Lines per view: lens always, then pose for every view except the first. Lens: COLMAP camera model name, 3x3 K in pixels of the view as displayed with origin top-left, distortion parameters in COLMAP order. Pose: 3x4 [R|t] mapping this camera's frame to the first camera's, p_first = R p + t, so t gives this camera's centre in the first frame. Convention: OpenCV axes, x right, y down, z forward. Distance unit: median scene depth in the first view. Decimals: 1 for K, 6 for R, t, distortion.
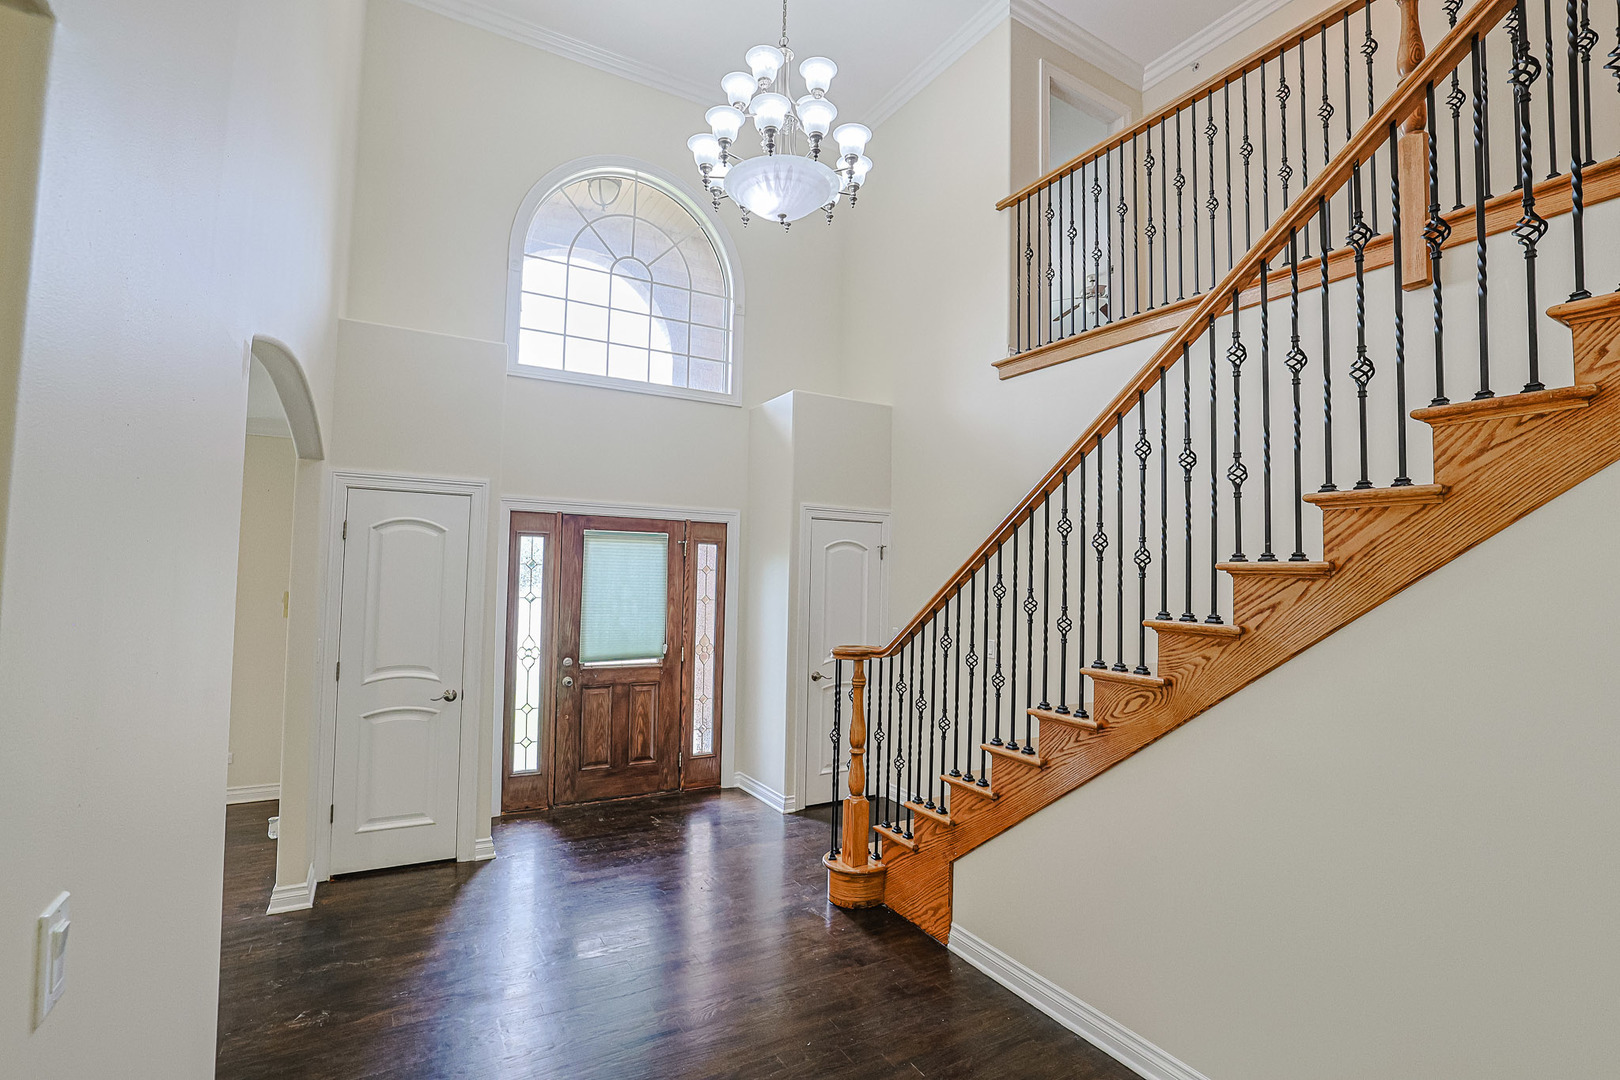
lens RADIAL K [[739.8, 0, 808.1], [0, 739.8, 552.4], [0, 0, 1]] dist [-0.022819, 0.009072]
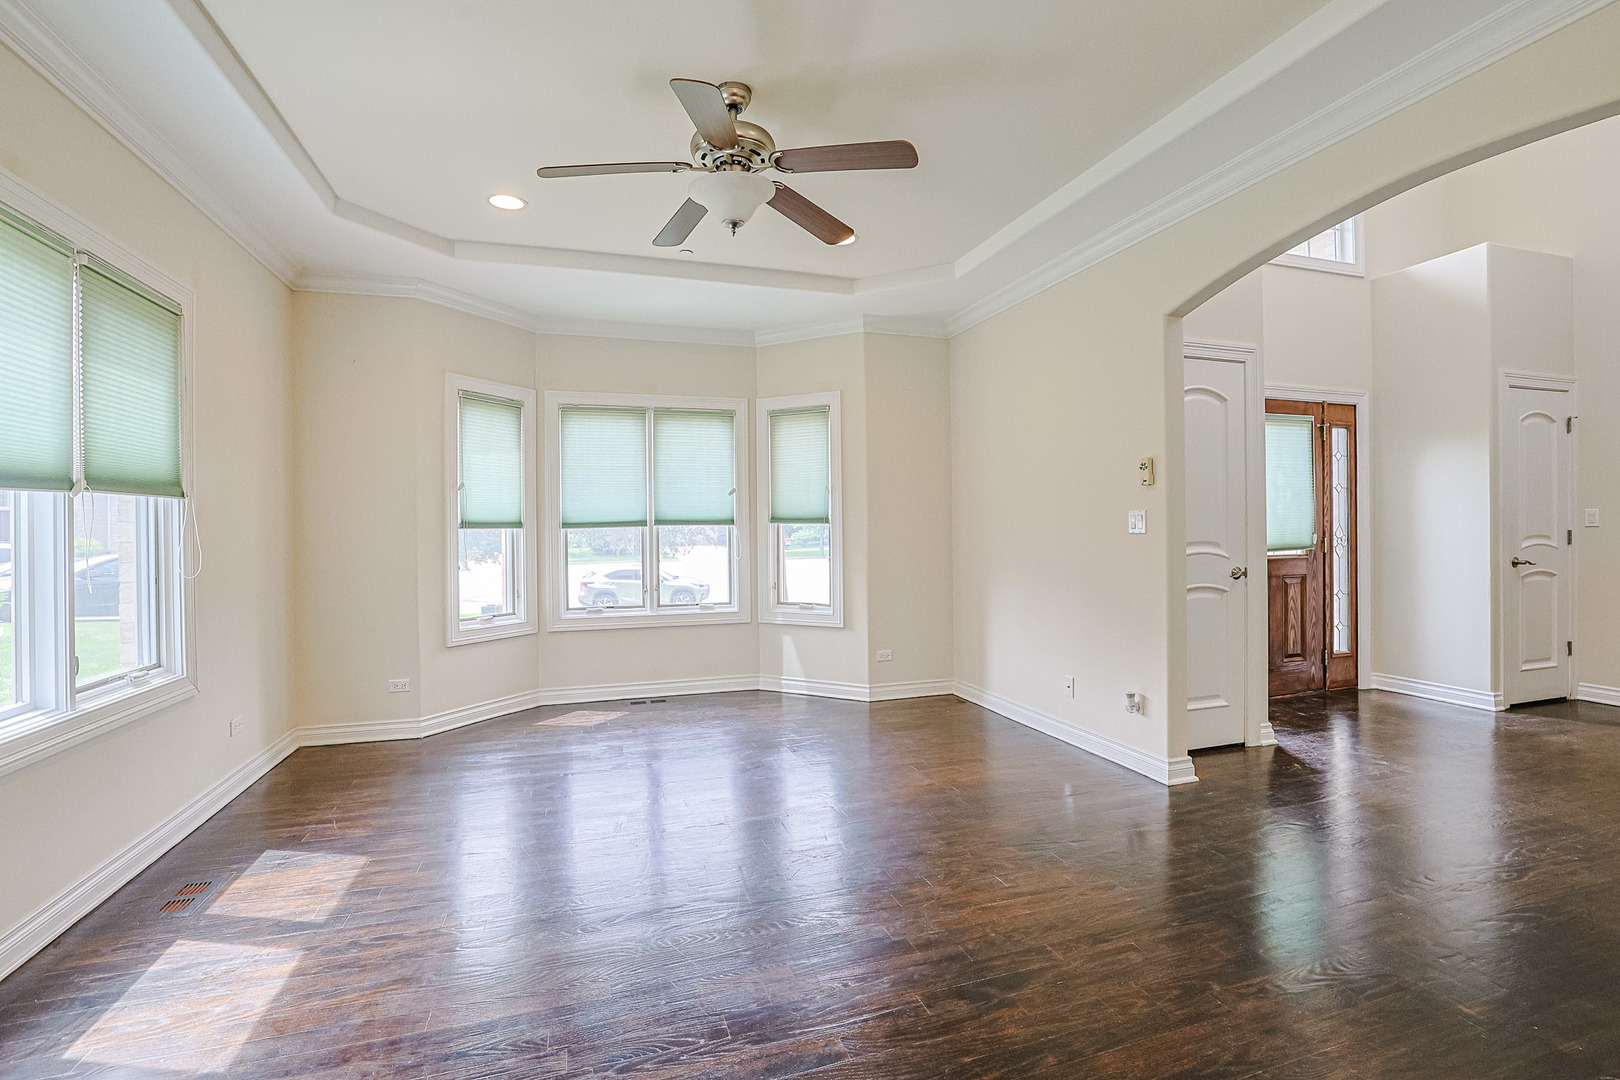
lens RADIAL K [[739.8, 0, 820.0], [0, 739.8, 539.1], [0, 0, 1]] dist [-0.022819, 0.009072]
pose [[0.985214, -0.031031, -0.168492, -0.642449], [0.038006, 0.998542, 0.038329, 0.069891], [0.167057, -0.044166, 0.984958, -0.019657]]
